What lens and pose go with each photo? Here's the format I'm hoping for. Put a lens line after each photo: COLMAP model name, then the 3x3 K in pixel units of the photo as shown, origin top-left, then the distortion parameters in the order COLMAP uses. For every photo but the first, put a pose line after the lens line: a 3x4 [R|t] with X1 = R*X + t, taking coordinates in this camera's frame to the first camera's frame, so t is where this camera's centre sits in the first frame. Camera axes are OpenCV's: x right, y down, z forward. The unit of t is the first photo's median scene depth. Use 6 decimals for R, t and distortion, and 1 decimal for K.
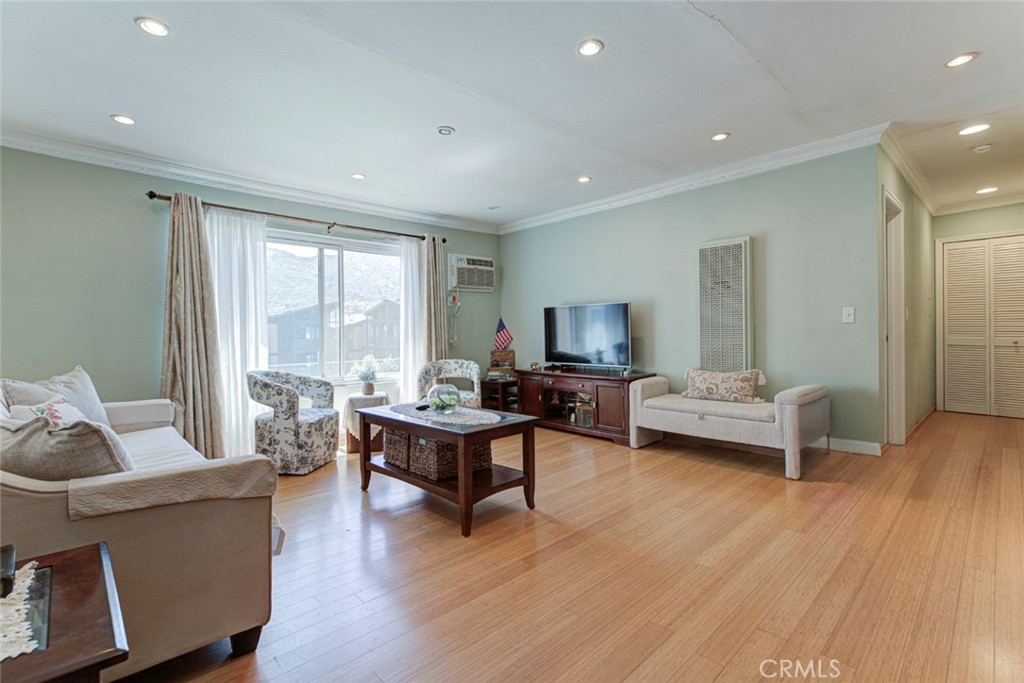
lens RADIAL K [[459.0, 0, 517.4], [0, 459.0, 343.6], [0, 0, 1]] dist [-0.016627, 0.000388]
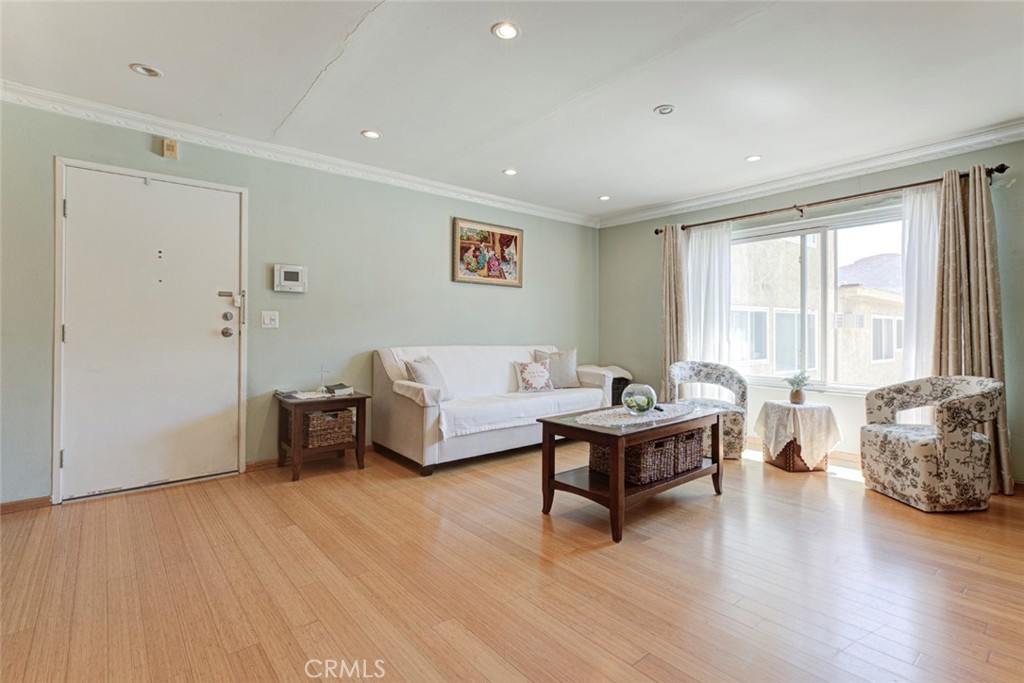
lens RADIAL K [[459.0, 0, 516.0], [0, 459.0, 340.8], [0, 0, 1]] dist [-0.016627, 0.000388]
pose [[-0.063119, 0.033243, -0.997452, 0.535909], [-0.021785, 0.999161, 0.034679, -0.021149], [0.997768, 0.023918, -0.062342, 0.528655]]
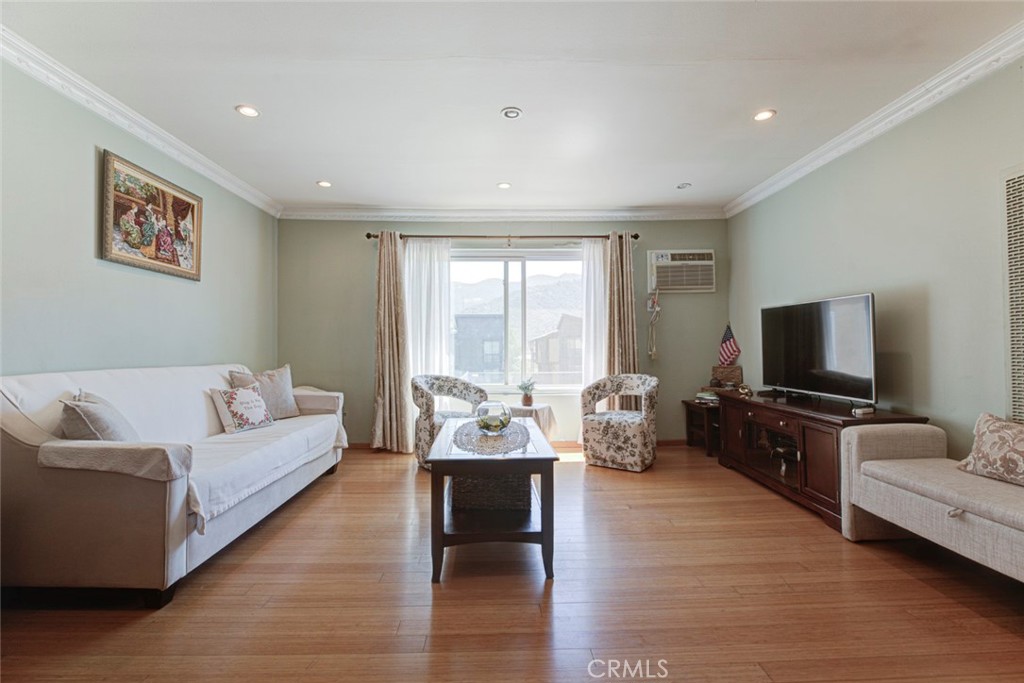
lens RADIAL K [[459.0, 0, 504.7], [0, 459.0, 347.0], [0, 0, 1]] dist [-0.016627, 0.000388]
pose [[0.735417, 0.012312, -0.677503, 0.299930], [-0.020803, 0.999774, -0.004412, -0.008488], [0.677296, 0.017338, 0.735507, 0.242434]]
